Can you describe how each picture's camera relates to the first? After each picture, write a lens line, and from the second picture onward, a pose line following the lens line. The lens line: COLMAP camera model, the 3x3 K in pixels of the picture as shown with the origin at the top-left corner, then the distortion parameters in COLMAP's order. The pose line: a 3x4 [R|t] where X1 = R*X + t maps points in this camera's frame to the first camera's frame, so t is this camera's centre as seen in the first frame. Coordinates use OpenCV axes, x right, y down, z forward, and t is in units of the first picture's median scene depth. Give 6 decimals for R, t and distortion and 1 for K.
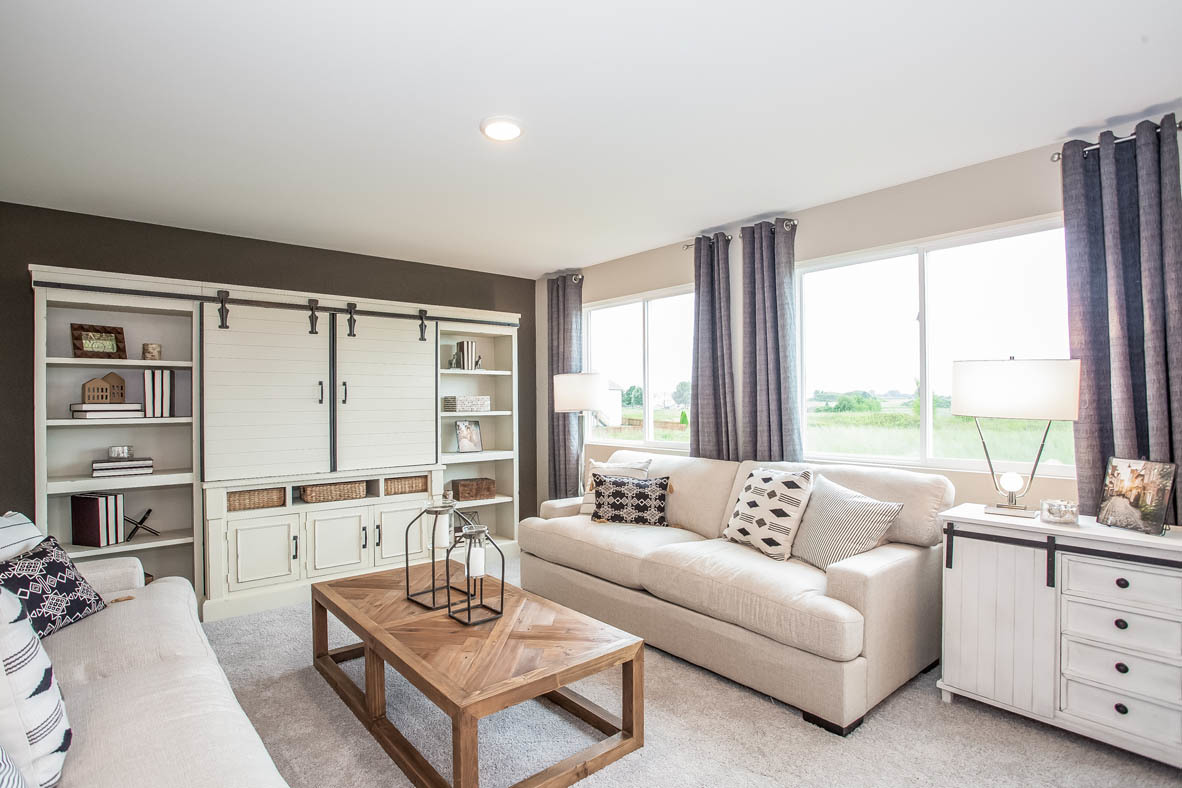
lens RADIAL K [[624.4, 0, 594.5], [0, 624.4, 396.8], [0, 0, 1]] dist [-0.002634, 0.001671]
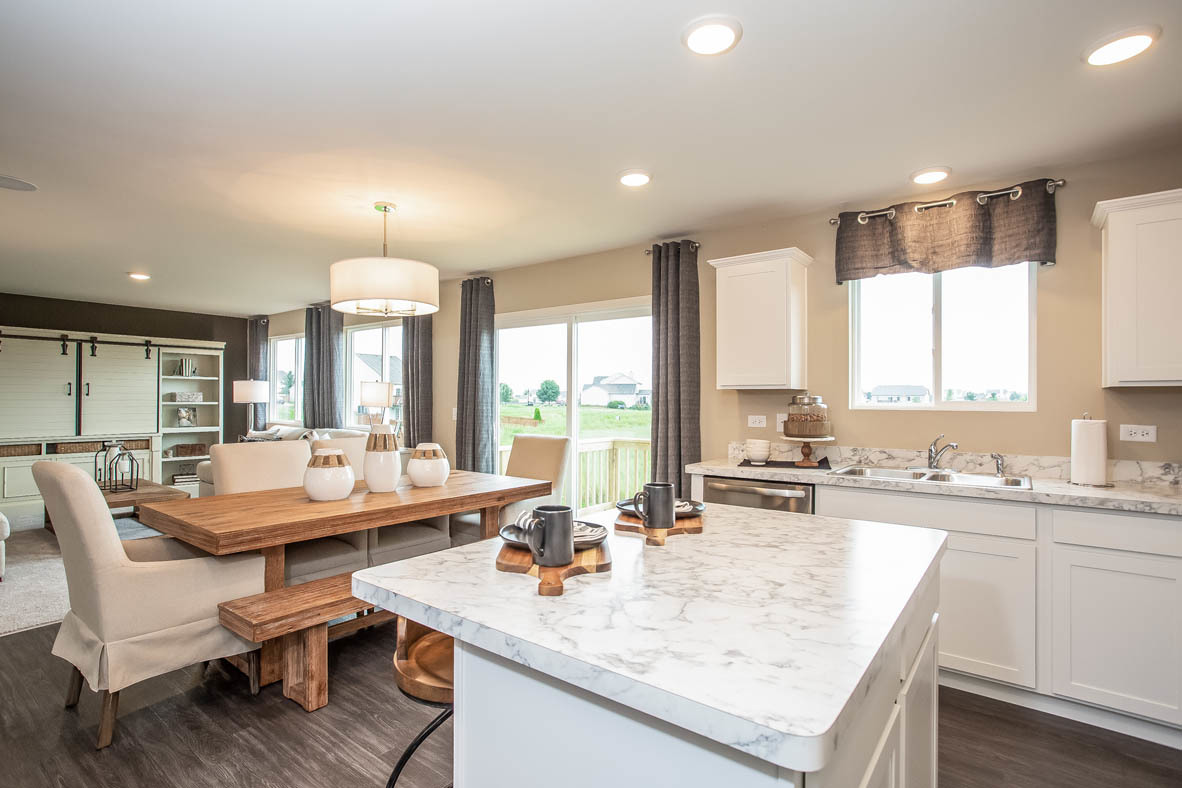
lens RADIAL K [[577.3, 0, 582.4], [0, 577.3, 396.8], [0, 0, 1]] dist [0.005127, 0.003417]
pose [[0.978163, 0.012311, 0.207472, 0.587000], [-0.012900, 0.999916, 0.001482, -0.006443], [-0.207437, -0.004126, 0.978240, -0.820292]]
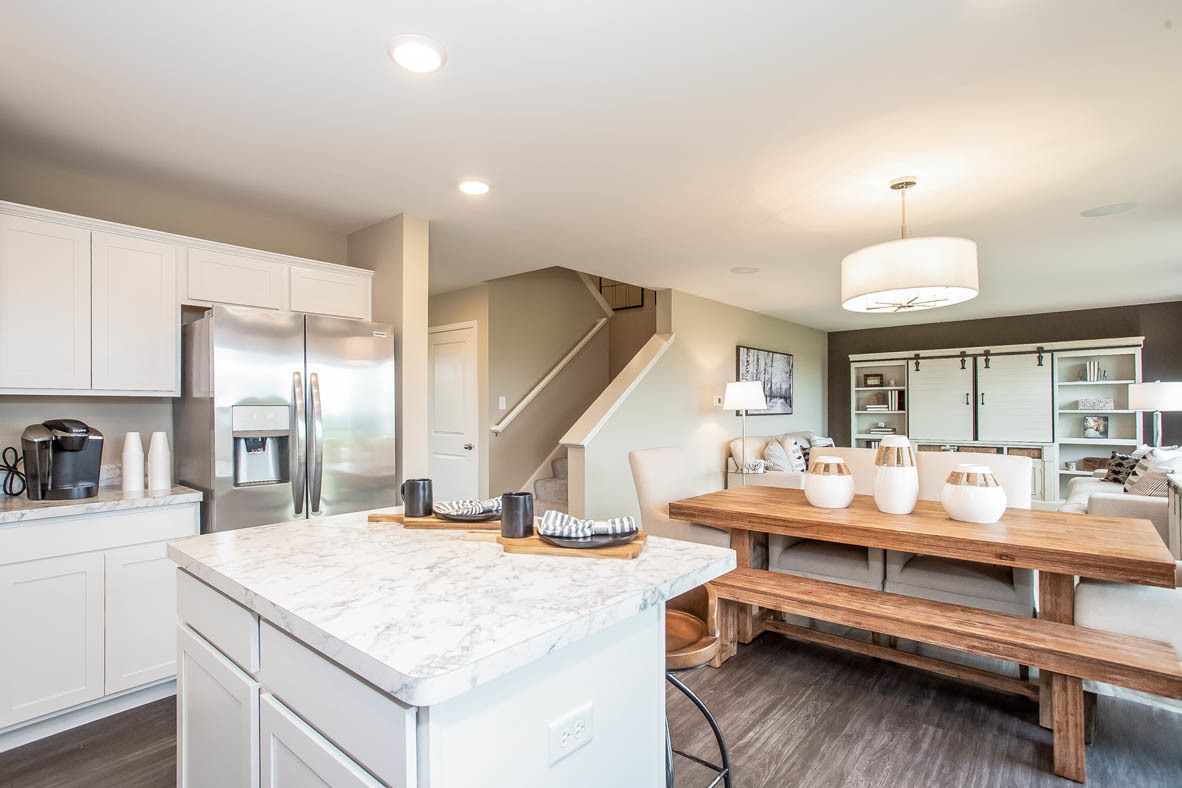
lens RADIAL K [[577.3, 0, 577.0], [0, 577.3, 403.6], [0, 0, 1]] dist [0.005127, 0.003417]
pose [[0.151930, -0.002788, -0.988387, 1.121070], [0.012218, 0.999925, -0.000943, -0.005839], [0.988316, -0.011933, 0.151952, -0.456480]]
